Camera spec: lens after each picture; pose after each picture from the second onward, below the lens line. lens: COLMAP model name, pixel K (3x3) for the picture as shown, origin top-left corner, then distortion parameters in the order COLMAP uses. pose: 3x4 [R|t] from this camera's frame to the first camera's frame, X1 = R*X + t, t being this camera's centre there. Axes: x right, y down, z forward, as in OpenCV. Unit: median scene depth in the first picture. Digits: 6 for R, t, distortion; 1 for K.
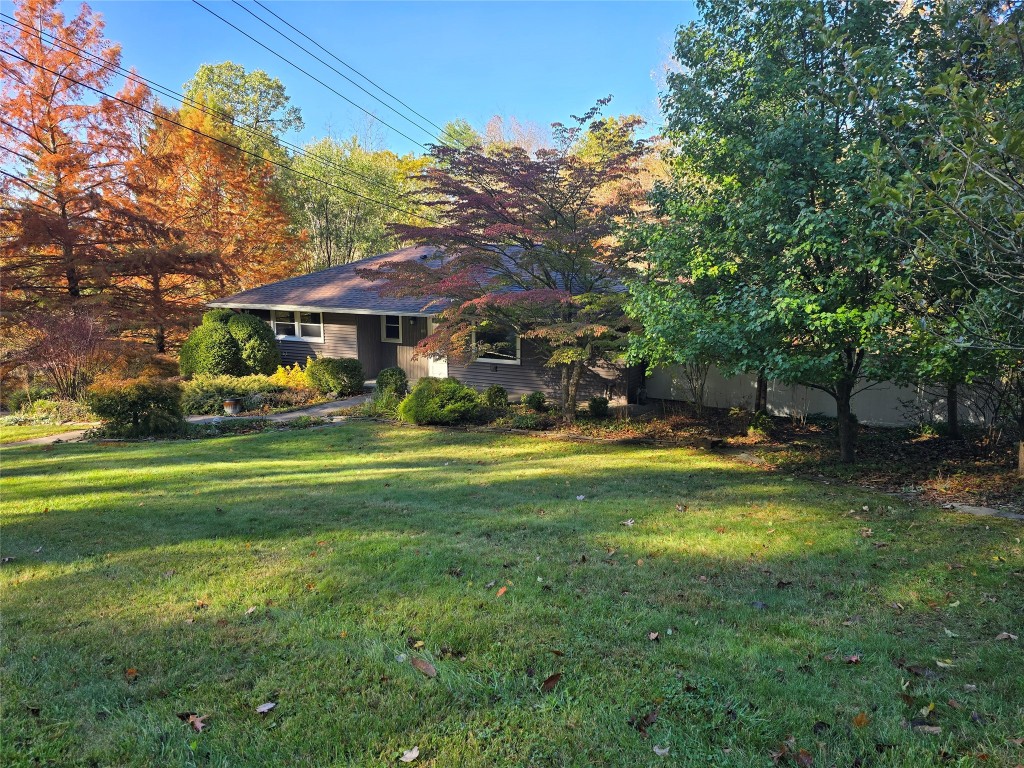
lens RADIAL K [[679.2, 0, 512.0], [0, 679.2, 384.0], [0, 0, 1]] dist [0.031963, 0.001503]
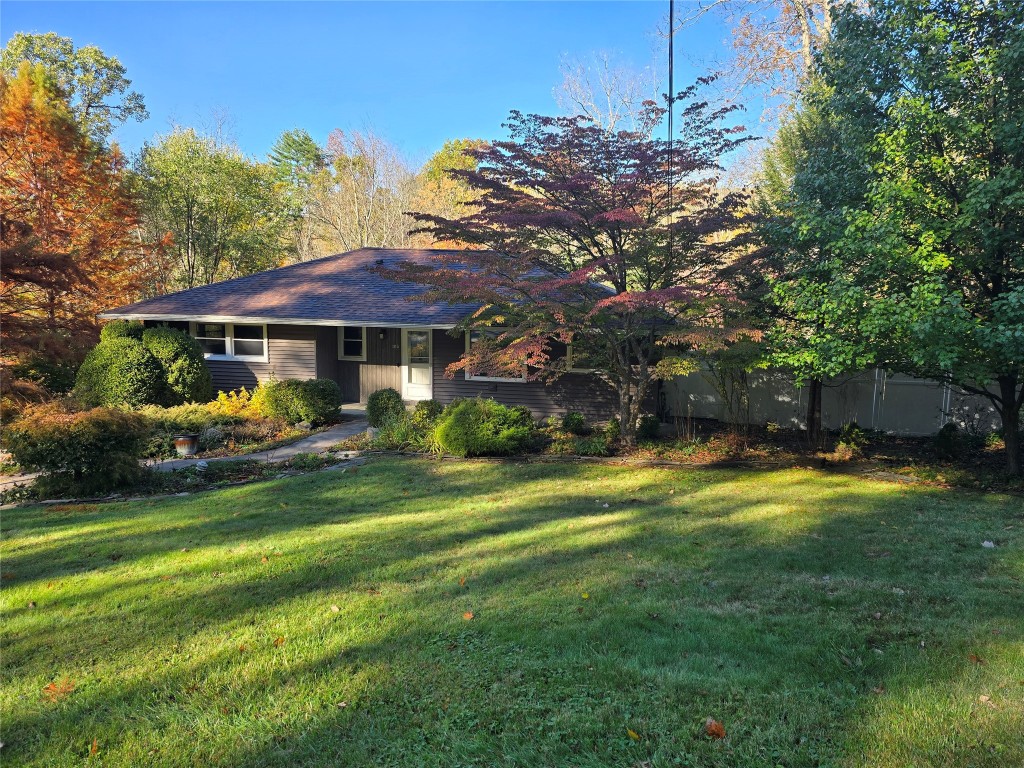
lens RADIAL K [[680.9, 0, 512.0], [0, 680.9, 384.0], [0, 0, 1]] dist [0.003521, -0.004276]
pose [[0.962556, -0.022615, 0.270137, -0.222336], [0.031867, 0.999044, -0.029914, -0.000809], [-0.269202, 0.037403, 0.962357, 0.144234]]
